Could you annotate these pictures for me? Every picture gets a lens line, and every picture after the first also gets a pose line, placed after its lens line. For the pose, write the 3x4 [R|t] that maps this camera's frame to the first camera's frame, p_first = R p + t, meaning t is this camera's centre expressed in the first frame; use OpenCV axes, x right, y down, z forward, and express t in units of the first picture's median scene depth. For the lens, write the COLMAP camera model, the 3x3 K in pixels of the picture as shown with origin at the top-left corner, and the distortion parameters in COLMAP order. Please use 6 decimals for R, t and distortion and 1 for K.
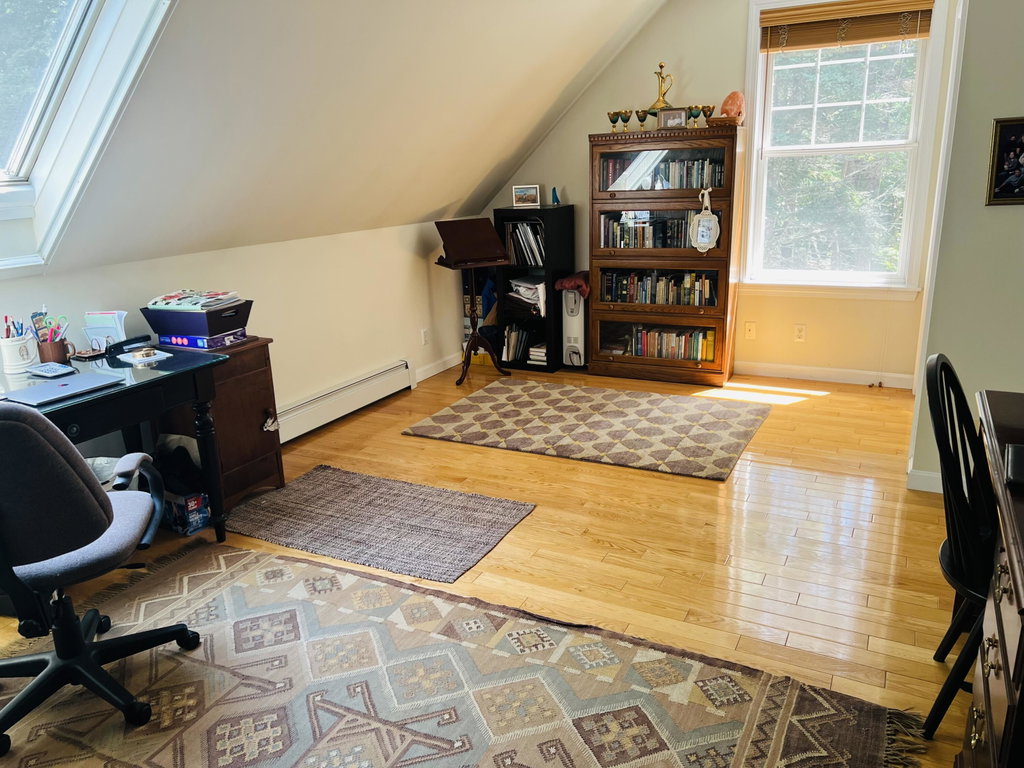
lens RADIAL K [[765.7, 0, 510.0], [0, 765.7, 382.0], [0, 0, 1]] dist [0.063504, -0.072004]
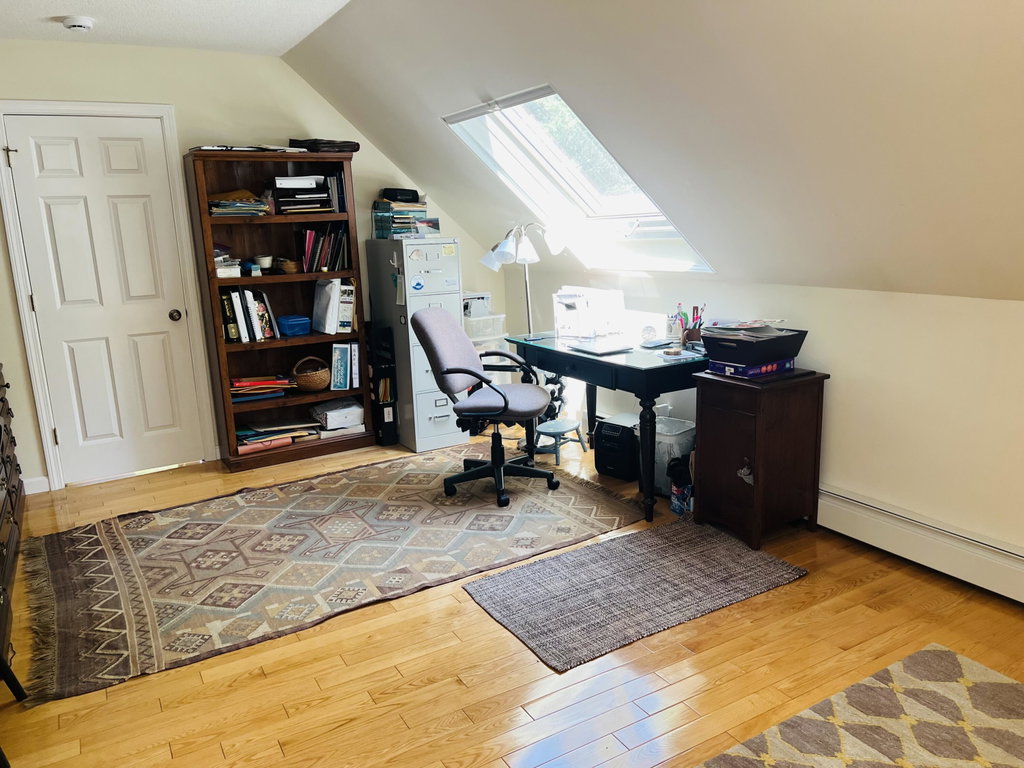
lens RADIAL K [[765.7, 0, 513.0], [0, 765.7, 380.2], [0, 0, 1]] dist [0.063504, -0.072004]
pose [[-0.538381, 0.228382, -0.811164, 0.848114], [-0.172669, 0.912257, 0.371447, -0.515513], [0.824822, 0.340043, -0.451707, 1.720102]]
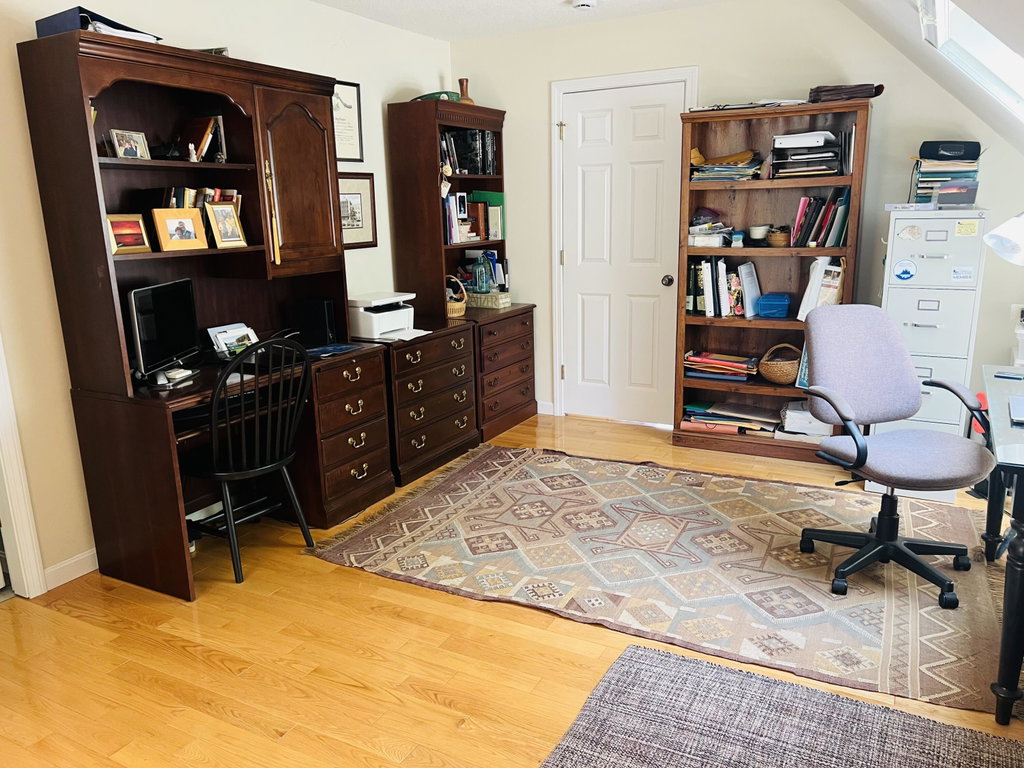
lens RADIAL K [[765.7, 0, 513.4], [0, 765.7, 384.3], [0, 0, 1]] dist [0.063504, -0.072004]
pose [[-0.998045, 0.052890, 0.033291, 0.017073], [0.062398, 0.872998, 0.483716, -0.539866], [-0.003480, 0.484848, -0.874592, 1.939876]]
